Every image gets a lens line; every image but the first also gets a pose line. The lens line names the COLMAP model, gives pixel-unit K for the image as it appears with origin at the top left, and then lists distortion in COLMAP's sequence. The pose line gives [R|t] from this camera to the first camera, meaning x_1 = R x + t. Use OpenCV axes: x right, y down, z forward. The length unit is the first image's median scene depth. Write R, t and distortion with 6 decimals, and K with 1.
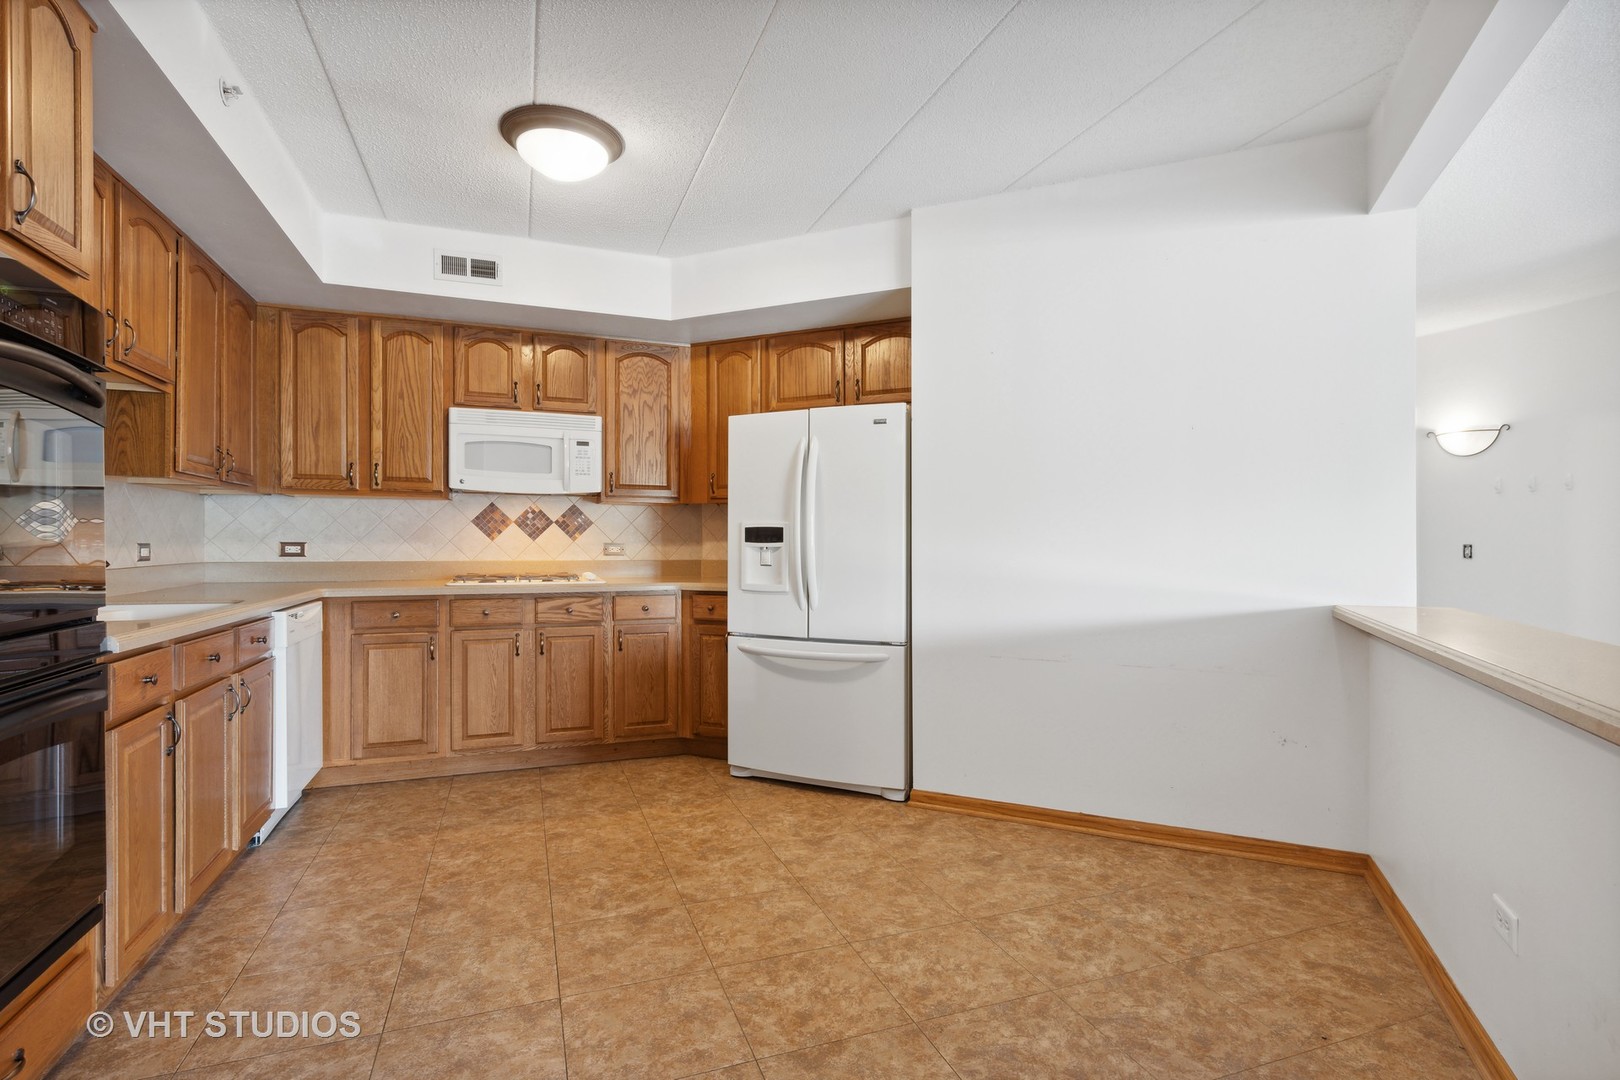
lens RADIAL K [[782.3, 0, 794.5], [0, 782.3, 536.8], [0, 0, 1]] dist [0.010318, 0.001910]
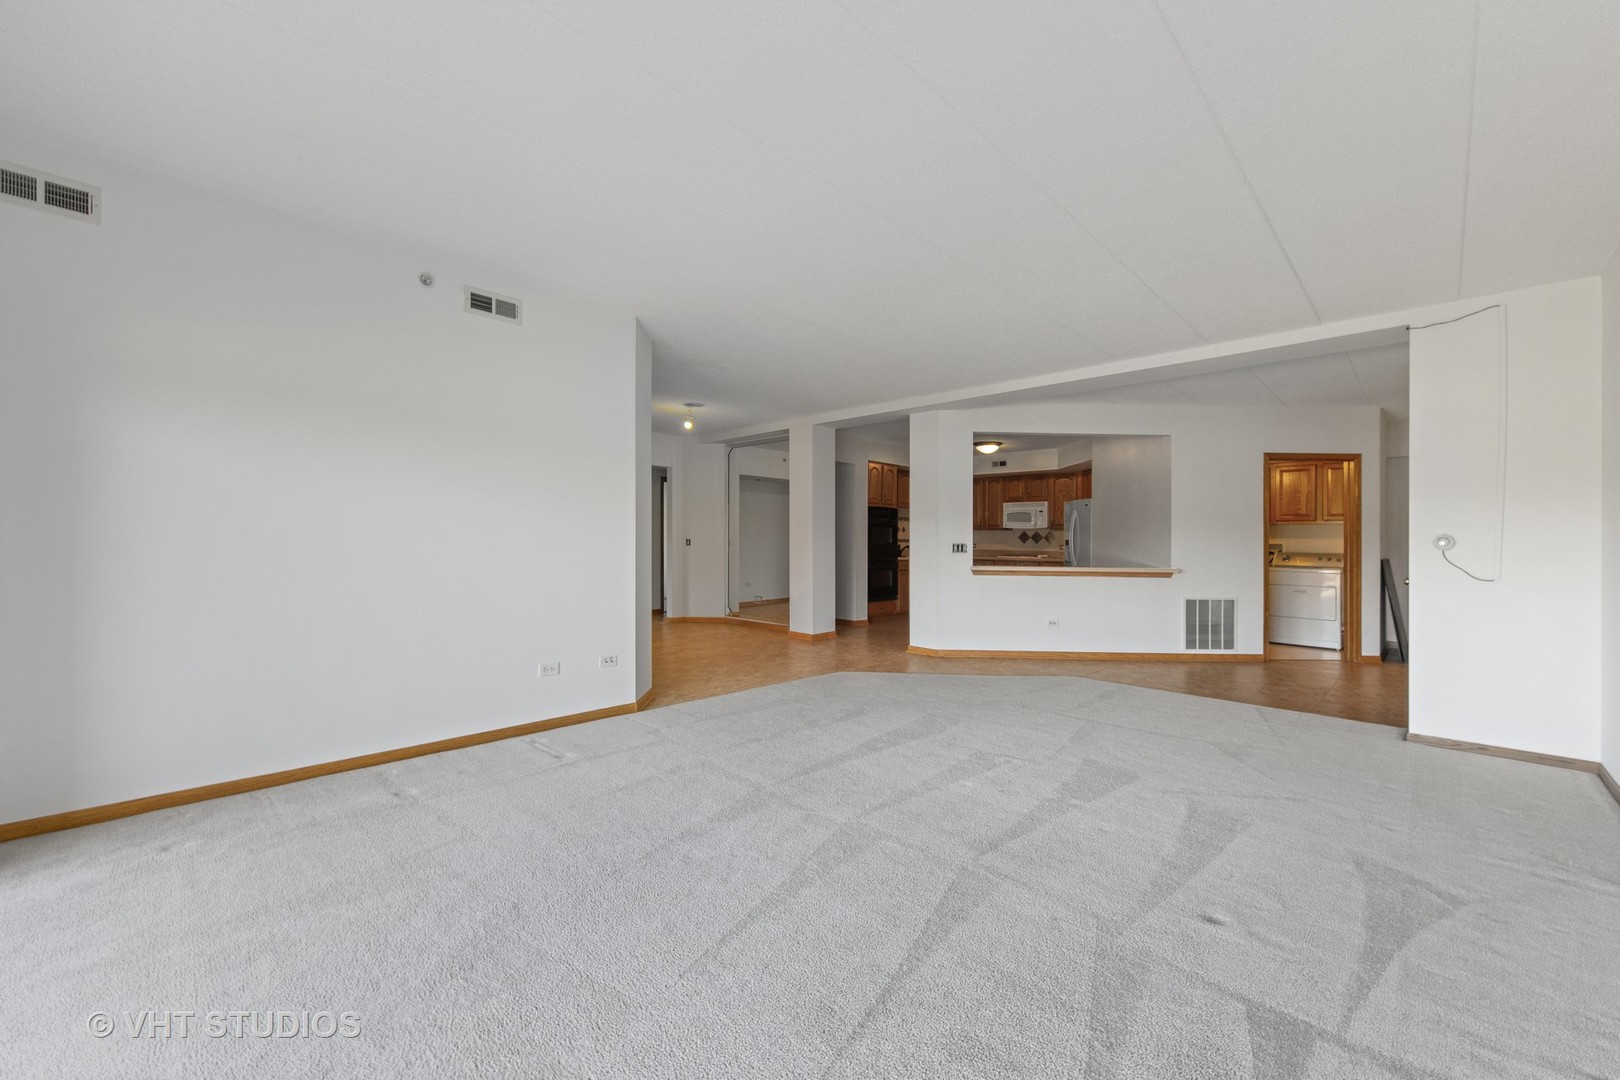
lens RADIAL K [[612.5, 0, 796.0], [0, 612.5, 549.5], [0, 0, 1]] dist [0.001985, 0.000028]
pose [[0.423920, 0.016367, -0.905552, 1.602449], [-0.001065, 0.999845, 0.017572, -0.015662], [0.905699, -0.006485, 0.423872, -0.920270]]
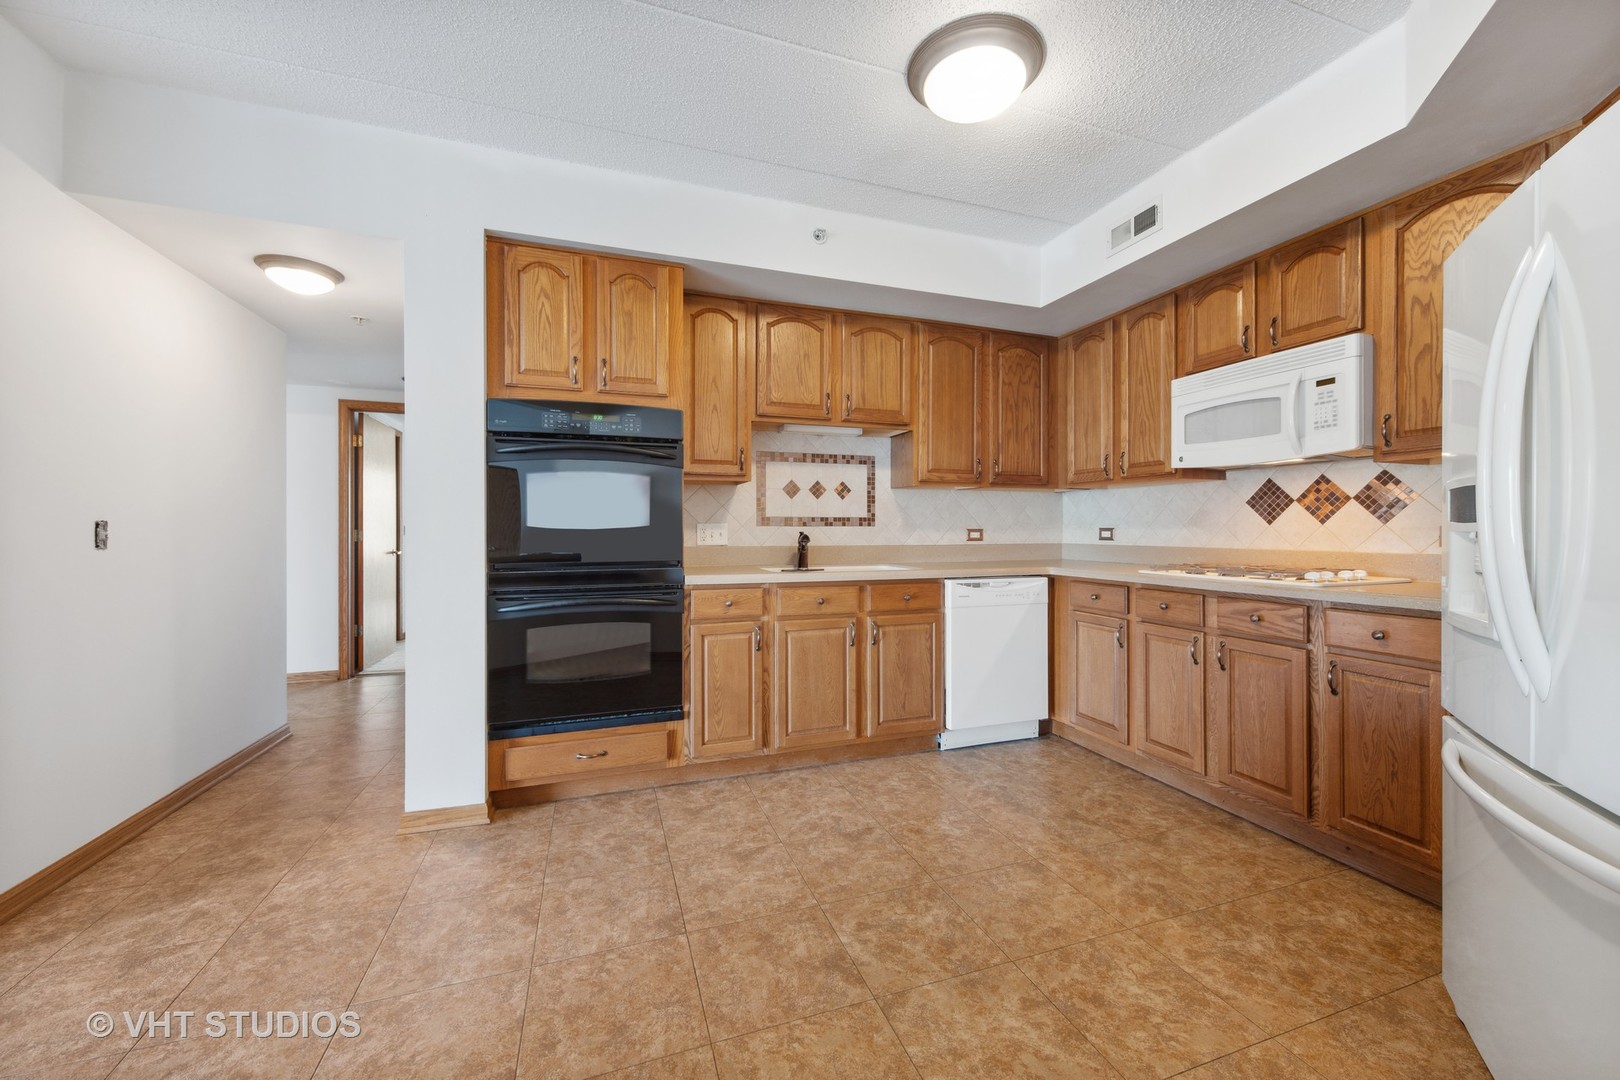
lens RADIAL K [[612.5, 0, 815.9], [0, 612.5, 529.7], [0, 0, 1]] dist [0.001985, 0.000028]
pose [[0.001542, -0.003420, -0.999993, 0.295930], [0.008543, 0.999958, -0.003407, 0.009493], [0.999962, -0.008538, 0.001571, 0.611682]]
